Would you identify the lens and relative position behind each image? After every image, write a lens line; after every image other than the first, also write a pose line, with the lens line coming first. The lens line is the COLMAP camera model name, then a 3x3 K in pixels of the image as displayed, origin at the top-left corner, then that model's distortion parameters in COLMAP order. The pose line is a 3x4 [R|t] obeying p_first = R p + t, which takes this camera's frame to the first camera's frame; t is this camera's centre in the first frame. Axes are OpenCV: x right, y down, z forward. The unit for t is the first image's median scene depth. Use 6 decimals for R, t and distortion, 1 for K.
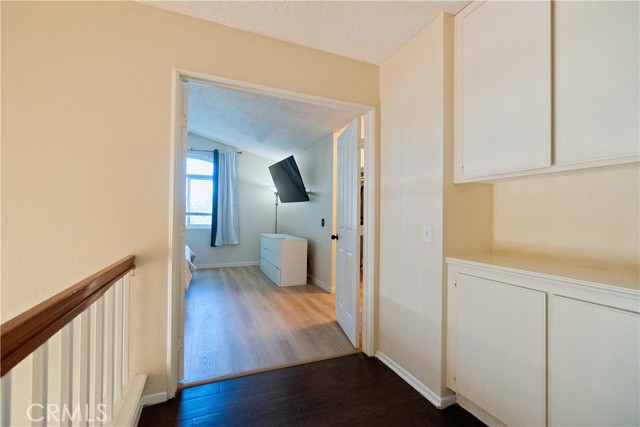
lens RADIAL K [[274.9, 0, 314.8], [0, 274.9, 213.0], [0, 0, 1]] dist [-0.006874, -0.000008]
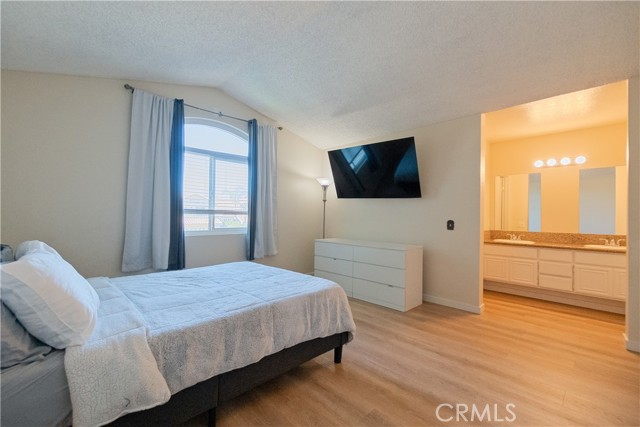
lens RADIAL K [[274.9, 0, 314.8], [0, 274.9, 213.0], [0, 0, 1]] dist [-0.006874, -0.000008]
pose [[0.933277, 0.003114, 0.359145, -0.463630], [-0.007152, 0.999925, 0.009913, -0.002979], [-0.359087, -0.011820, 0.933229, 0.296324]]
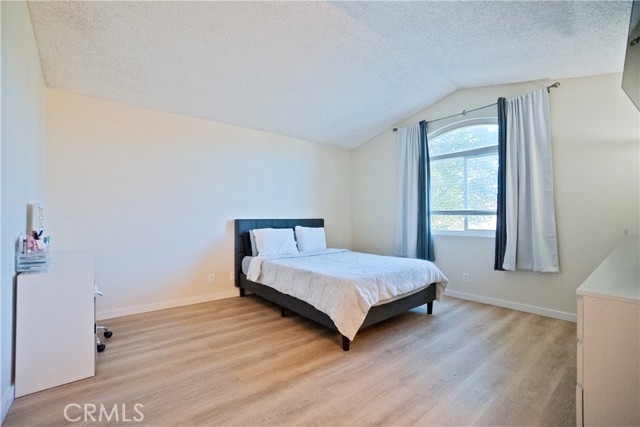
lens RADIAL K [[283.4, 0, 320.0], [0, 283.4, 213.5], [0, 0, 1]] dist [-0.002790, -0.000104]
pose [[0.301330, -0.017250, -0.953364, 0.078151], [0.022042, 0.999695, -0.011121, 0.004422], [0.953265, -0.017663, 0.301619, 0.465634]]
